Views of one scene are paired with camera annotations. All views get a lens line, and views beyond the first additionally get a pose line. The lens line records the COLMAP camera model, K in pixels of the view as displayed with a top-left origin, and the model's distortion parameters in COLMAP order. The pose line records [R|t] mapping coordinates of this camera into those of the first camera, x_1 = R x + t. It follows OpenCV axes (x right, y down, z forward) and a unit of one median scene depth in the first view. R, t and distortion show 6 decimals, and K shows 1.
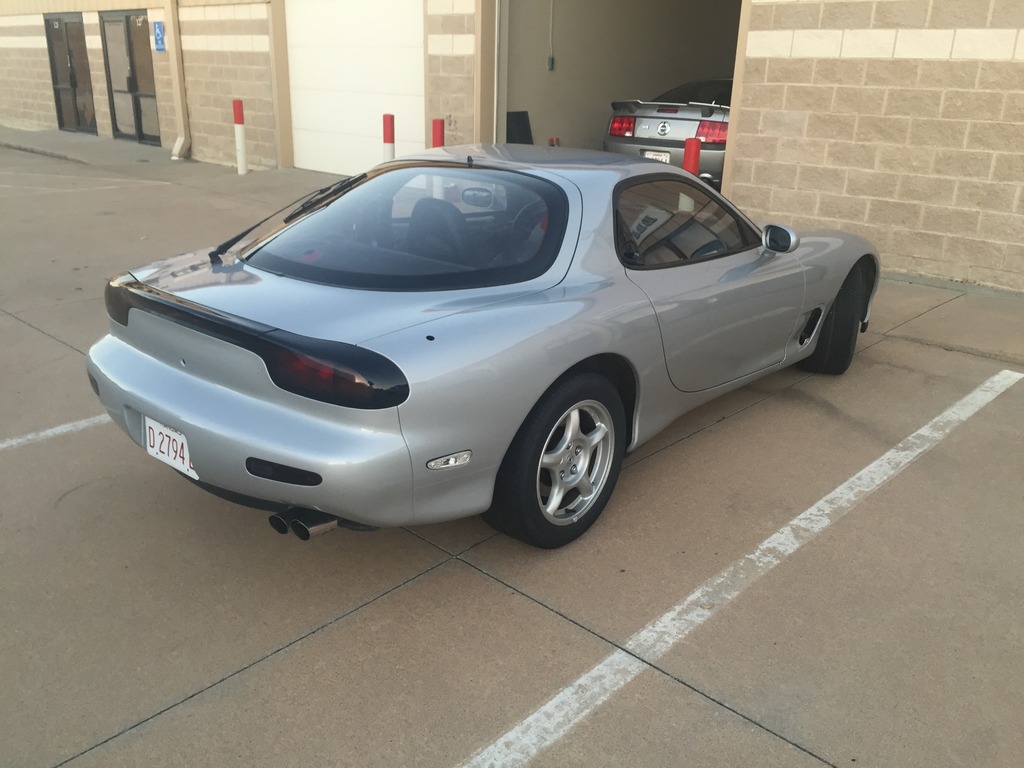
lens RADIAL K [[879.7, 0, 512.0], [0, 879.7, 384.0], [0, 0, 1]] dist [0.096546, -0.144124]
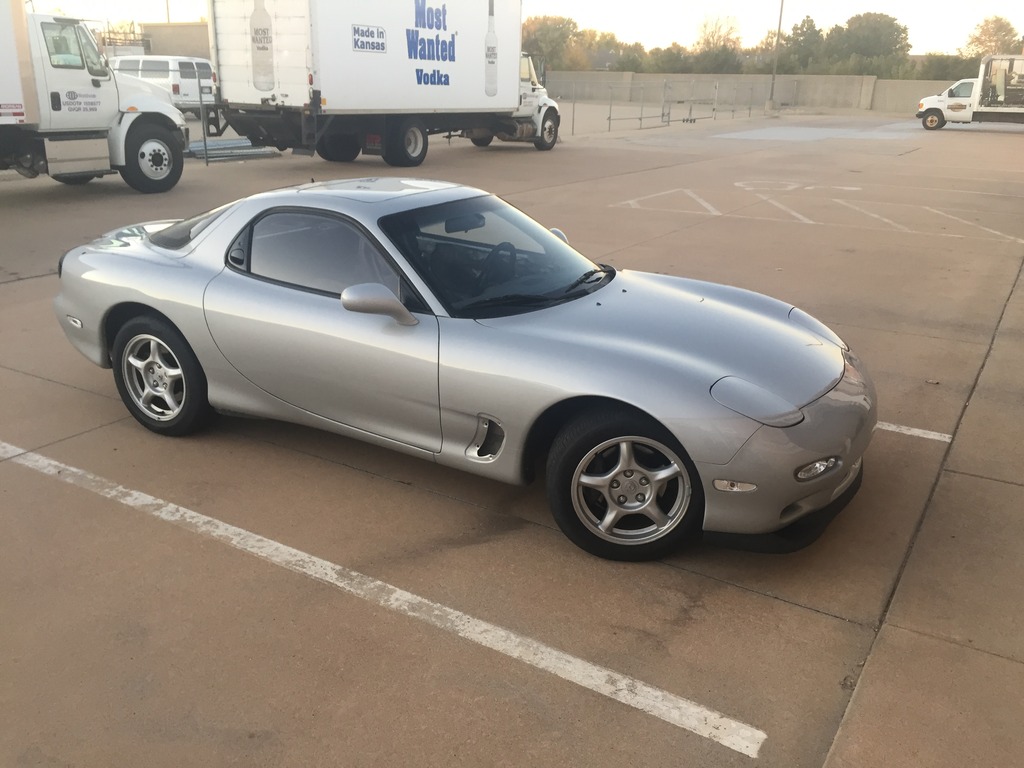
lens RADIAL K [[879.7, 0, 512.0], [0, 879.7, 384.0], [0, 0, 1]] dist [0.096546, -0.144124]
pose [[0.192623, 0.295808, -0.935625, 1.265367], [-0.341808, 0.913992, 0.218598, -0.348047], [0.919817, 0.277697, 0.277165, 0.908223]]
